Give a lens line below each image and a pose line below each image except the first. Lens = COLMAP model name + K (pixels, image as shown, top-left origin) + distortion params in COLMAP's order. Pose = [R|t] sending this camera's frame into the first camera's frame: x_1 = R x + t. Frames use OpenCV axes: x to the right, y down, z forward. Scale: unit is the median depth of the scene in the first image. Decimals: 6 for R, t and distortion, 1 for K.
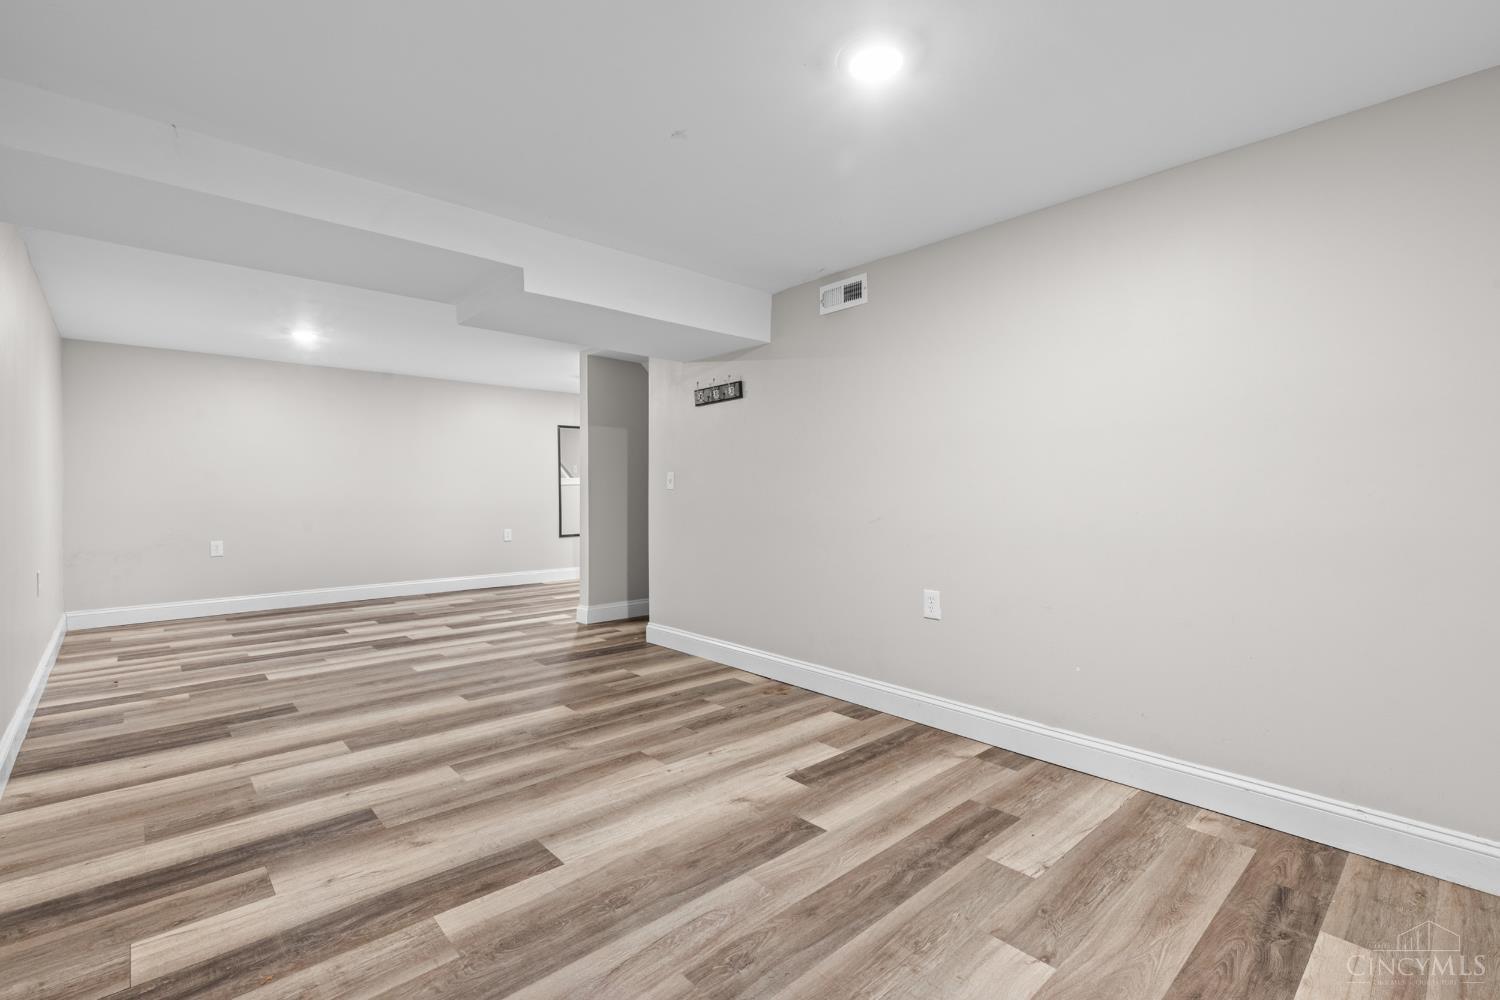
lens RADIAL K [[669.6, 0, 744.3], [0, 669.6, 498.2], [0, 0, 1]] dist [0.005057, 0.000094]
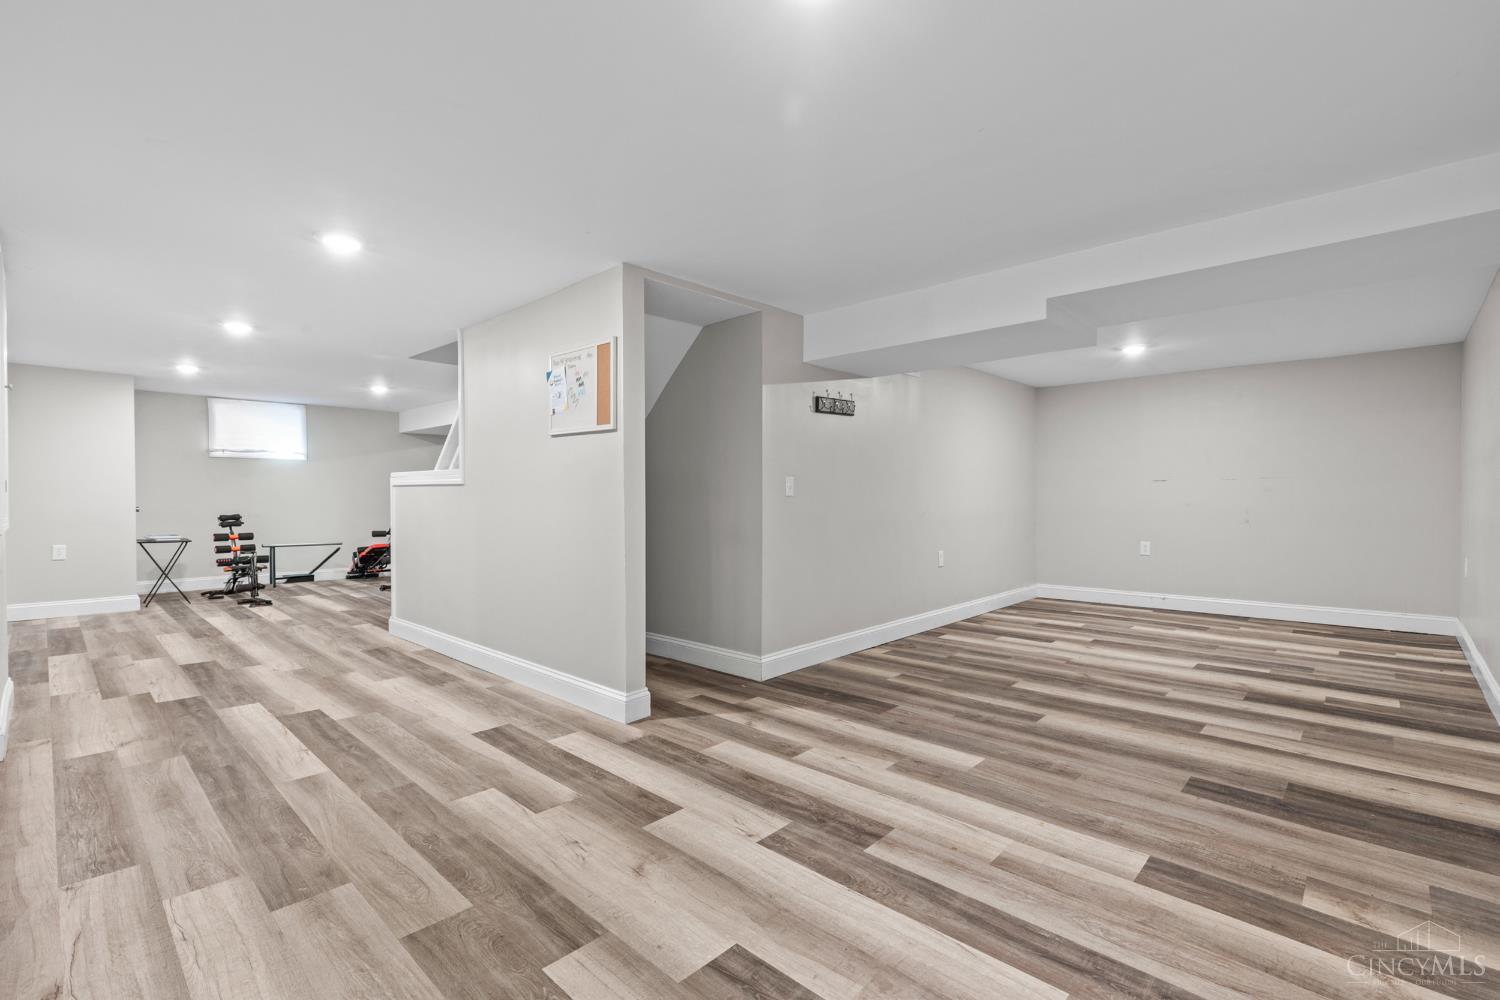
lens RADIAL K [[669.6, 0, 744.3], [0, 669.6, 498.2], [0, 0, 1]] dist [0.005057, 0.000094]
pose [[-0.073042, -0.005874, 0.997312, -1.378157], [0.014771, 0.999867, 0.006971, -0.024364], [-0.997220, 0.015240, -0.072945, 1.538692]]
